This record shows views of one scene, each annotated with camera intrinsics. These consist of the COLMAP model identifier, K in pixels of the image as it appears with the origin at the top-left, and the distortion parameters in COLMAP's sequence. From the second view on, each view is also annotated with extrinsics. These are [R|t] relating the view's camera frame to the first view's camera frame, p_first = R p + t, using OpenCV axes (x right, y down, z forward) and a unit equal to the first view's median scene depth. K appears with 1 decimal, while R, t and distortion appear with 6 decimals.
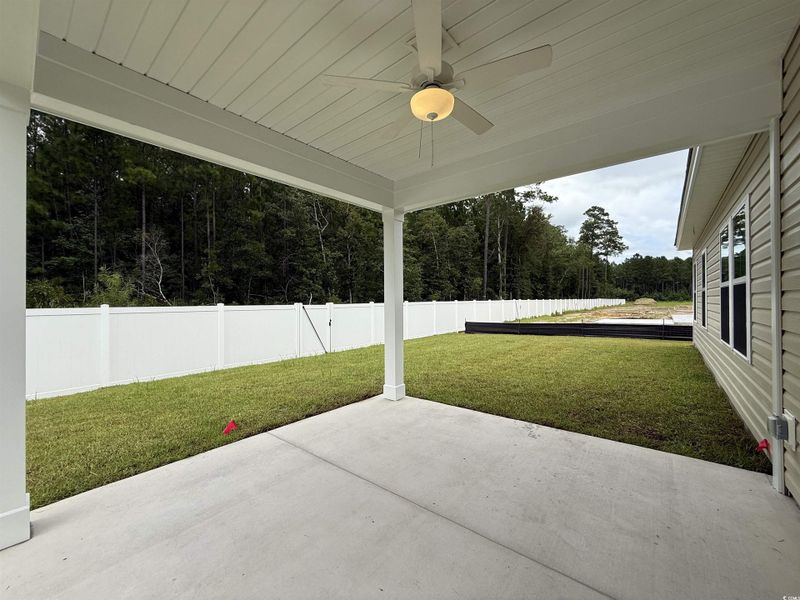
lens RADIAL K [[320.2, 0, 399.0], [0, 320.2, 299.3], [0, 0, 1]] dist [-0.000797, 0.000342]
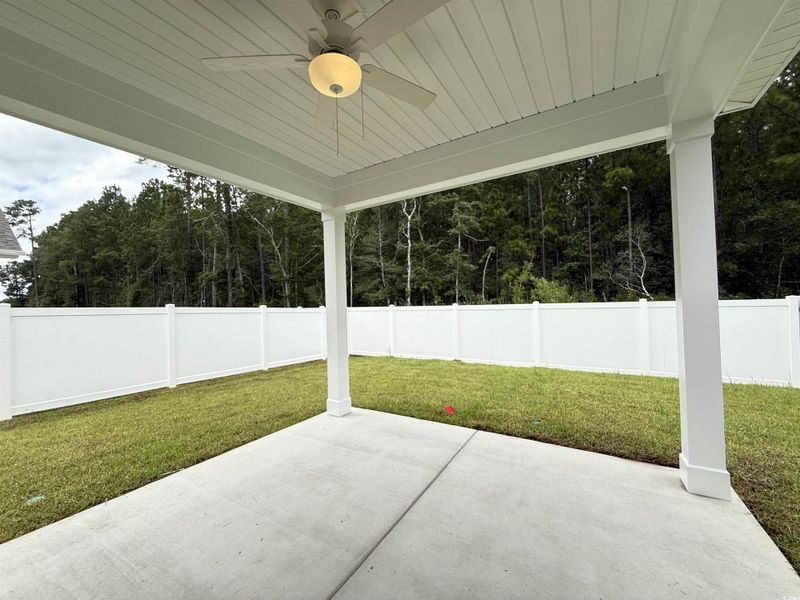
lens RADIAL K [[320.2, 0, 399.0], [0, 320.2, 299.3], [0, 0, 1]] dist [-0.000797, 0.000342]
pose [[0.139532, -0.010442, -0.990162, 0.566803], [0.032451, 0.999456, -0.005967, -0.005260], [0.989686, -0.031299, 0.139795, 0.619044]]
